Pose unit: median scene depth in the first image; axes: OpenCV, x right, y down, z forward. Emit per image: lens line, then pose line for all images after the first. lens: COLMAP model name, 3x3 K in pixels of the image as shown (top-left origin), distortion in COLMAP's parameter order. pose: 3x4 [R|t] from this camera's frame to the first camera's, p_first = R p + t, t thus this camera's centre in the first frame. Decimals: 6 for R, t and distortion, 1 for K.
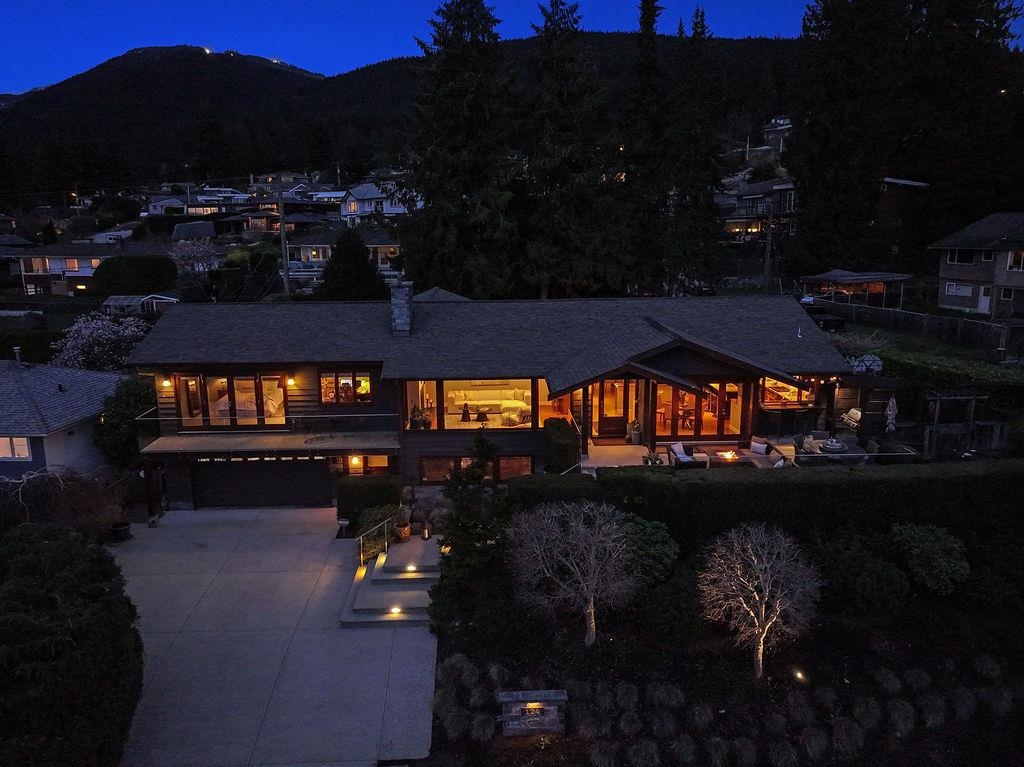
lens RADIAL K [[738.2, 0, 512.0], [0, 738.2, 383.5], [0, 0, 1]] dist [-0.002497, -0.004428]
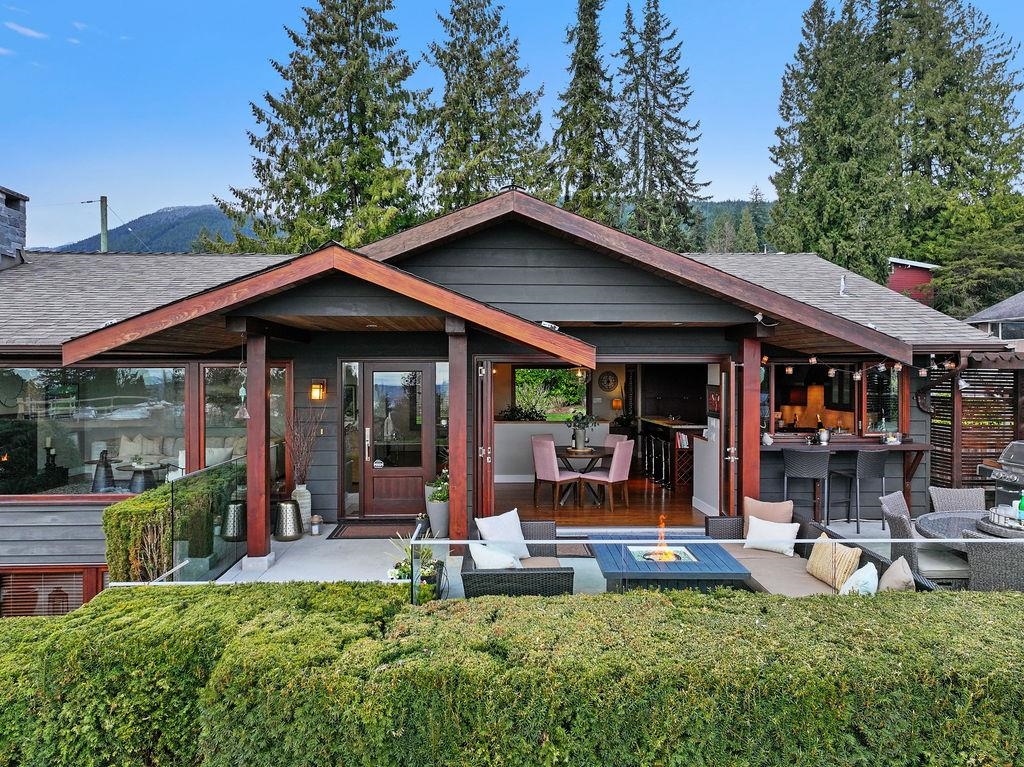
lens RADIAL K [[727.0, 0, 512.0], [0, 727.0, 383.5], [0, 0, 1]] dist [-0.000023, 0.000142]
pose [[0.999973, 0.006491, 0.003454, 0.189496], [-0.005722, 0.982007, -0.188756, 0.070150], [-0.004617, 0.188731, 0.982018, 0.580051]]
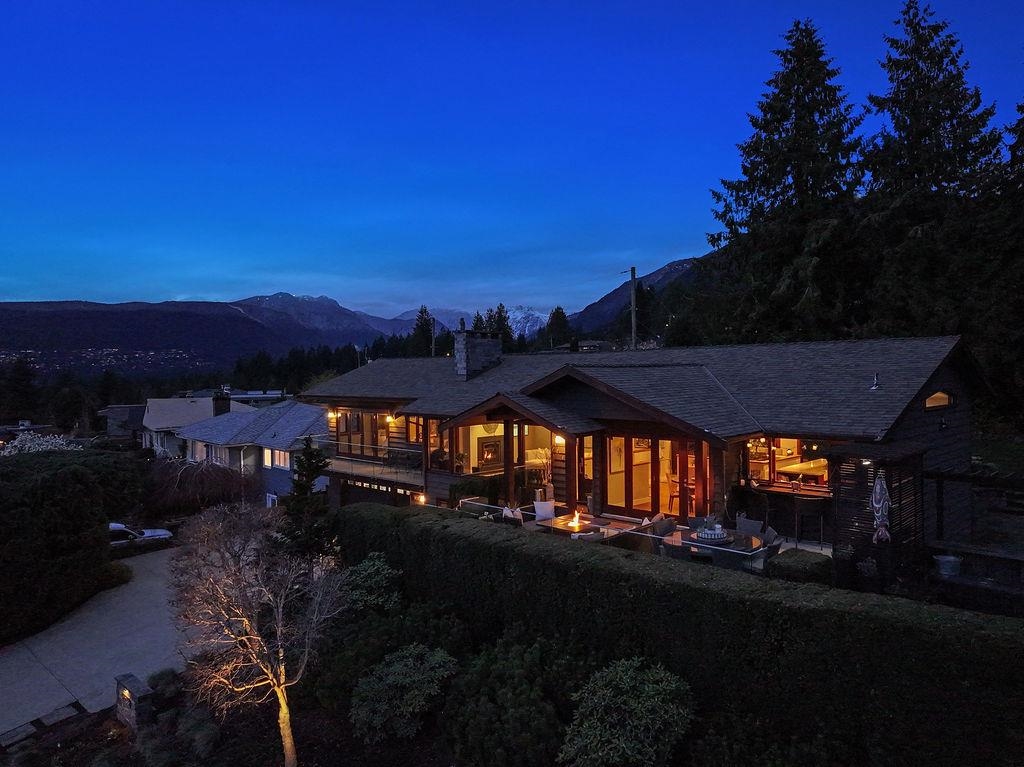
lens RADIAL K [[727.0, 0, 512.0], [0, 727.0, 383.5], [0, 0, 1]] dist [-0.000023, 0.000142]
pose [[0.684236, 0.013614, -0.729133, 0.625436], [-0.142090, 0.983153, -0.114984, 0.044917], [0.715284, 0.182279, 0.674643, 0.376726]]
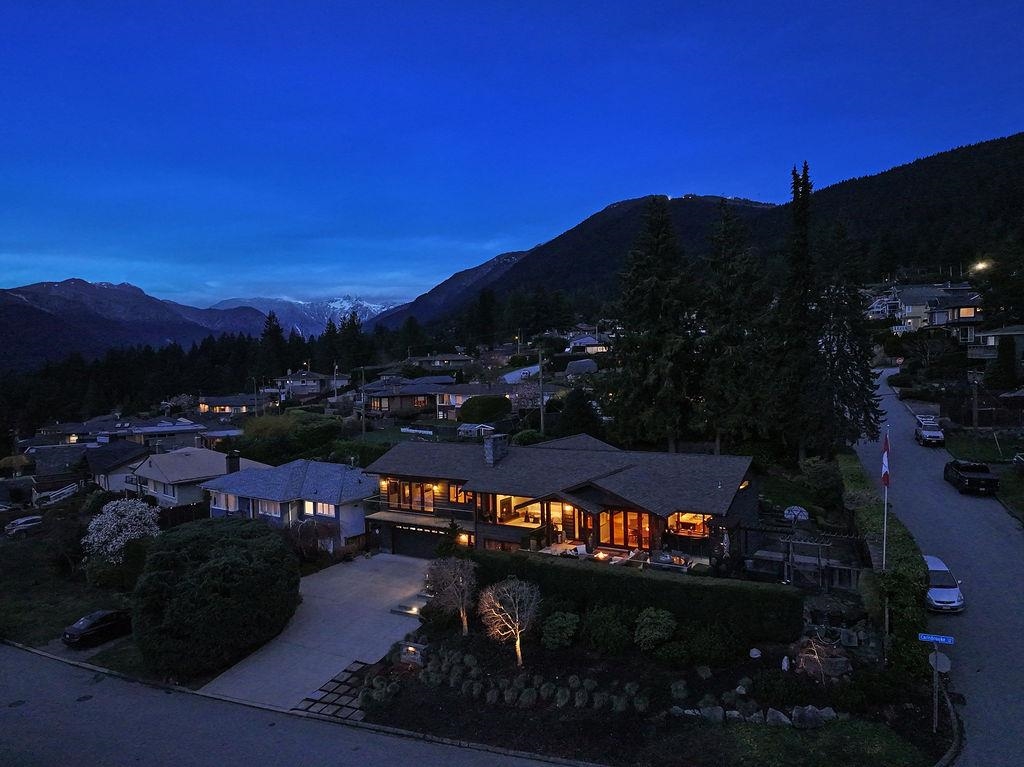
lens RADIAL K [[727.0, 0, 512.0], [0, 727.0, 383.5], [0, 0, 1]] dist [-0.000023, 0.000142]
pose [[0.832369, 0.006828, -0.554180, 0.830596], [-0.095367, 0.986774, -0.131082, -0.038758], [0.545956, 0.161959, 0.822011, -0.393517]]
